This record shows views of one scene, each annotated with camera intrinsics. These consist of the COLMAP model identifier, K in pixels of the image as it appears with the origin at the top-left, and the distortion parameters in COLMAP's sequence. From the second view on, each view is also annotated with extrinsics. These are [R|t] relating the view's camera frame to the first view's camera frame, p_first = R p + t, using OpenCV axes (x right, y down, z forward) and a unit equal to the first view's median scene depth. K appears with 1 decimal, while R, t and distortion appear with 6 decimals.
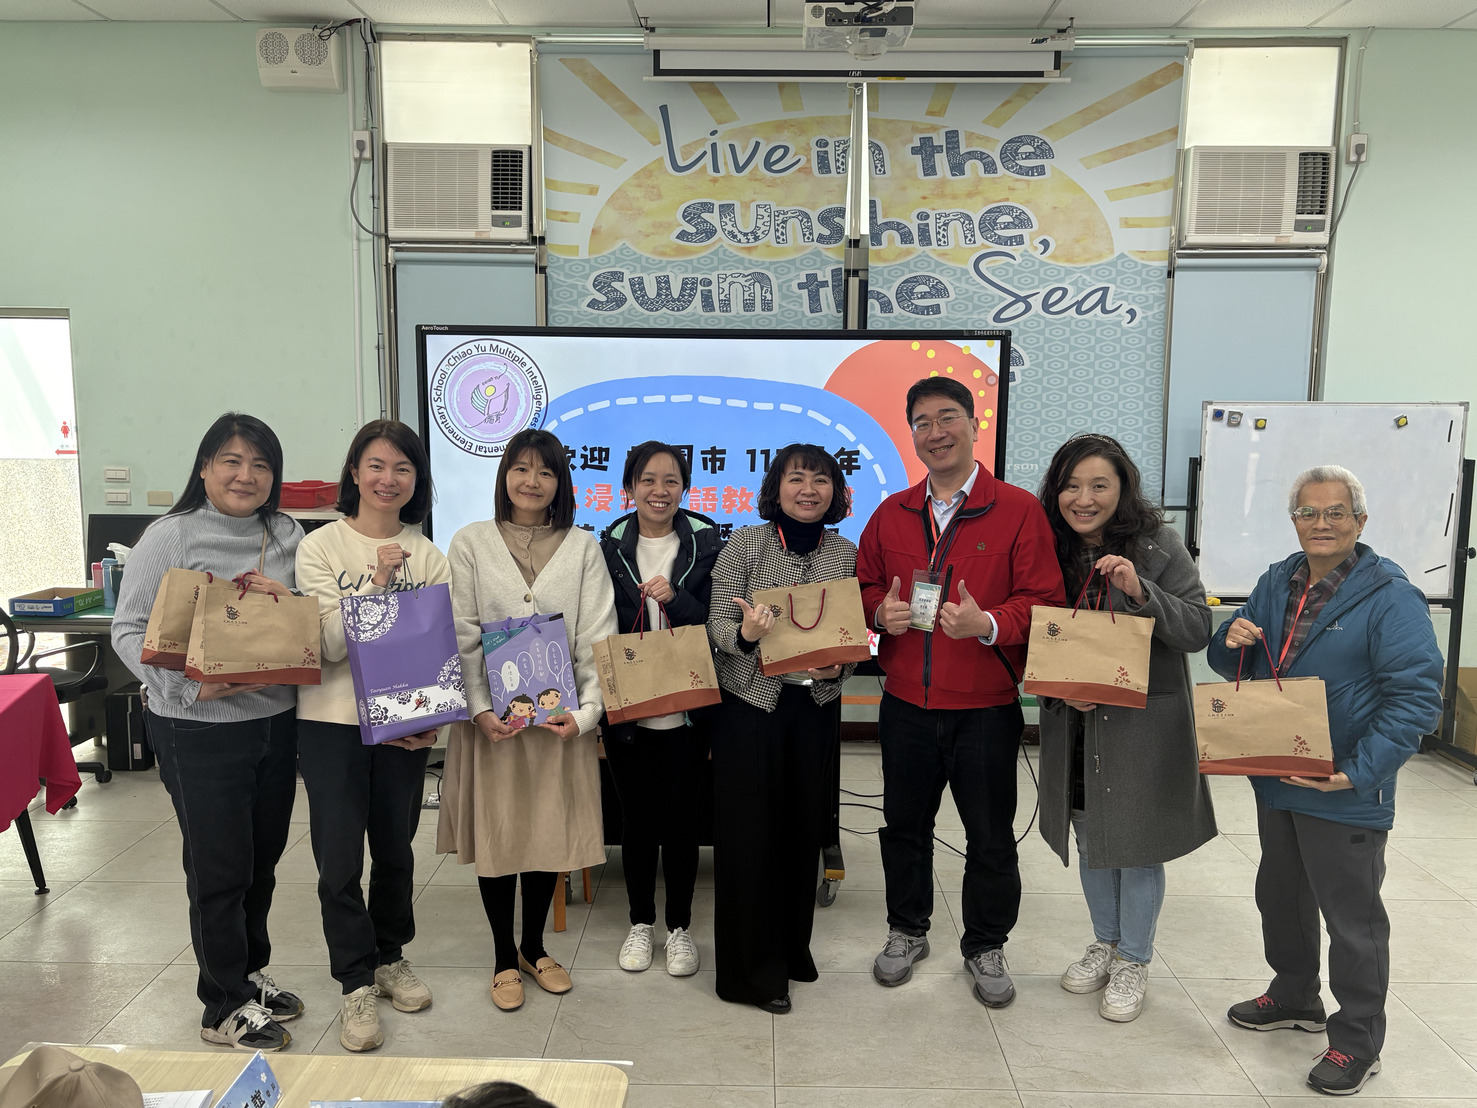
lens RADIAL K [[1185.2, 0, 731.1], [0, 1185.2, 553.4], [0, 0, 1]] dist [-0.004796, 0.016675]
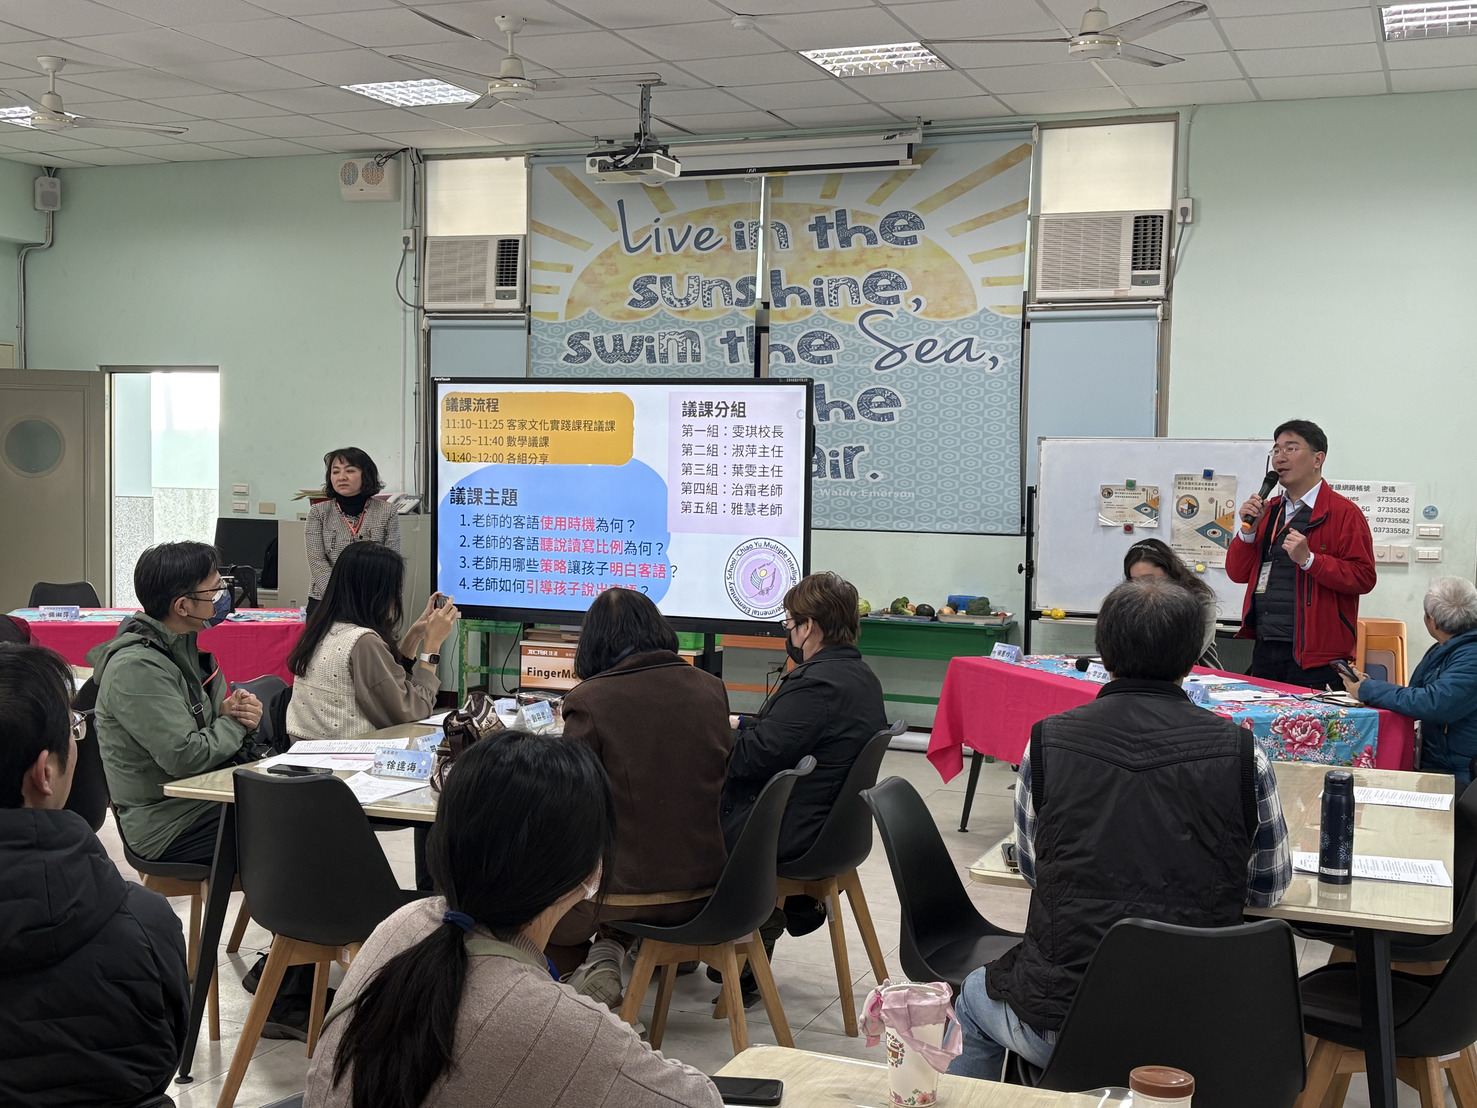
lens RADIAL K [[1749.1, 0, 738.3], [0, 1749.1, 558.6], [0, 0, 1]] dist [0.055809, 0.000000]
pose [[0.931689, 0.029474, -0.362058, 0.731221], [-0.057653, 0.996068, -0.067272, 0.113627], [0.358652, 0.083551, 0.929725, -0.634624]]
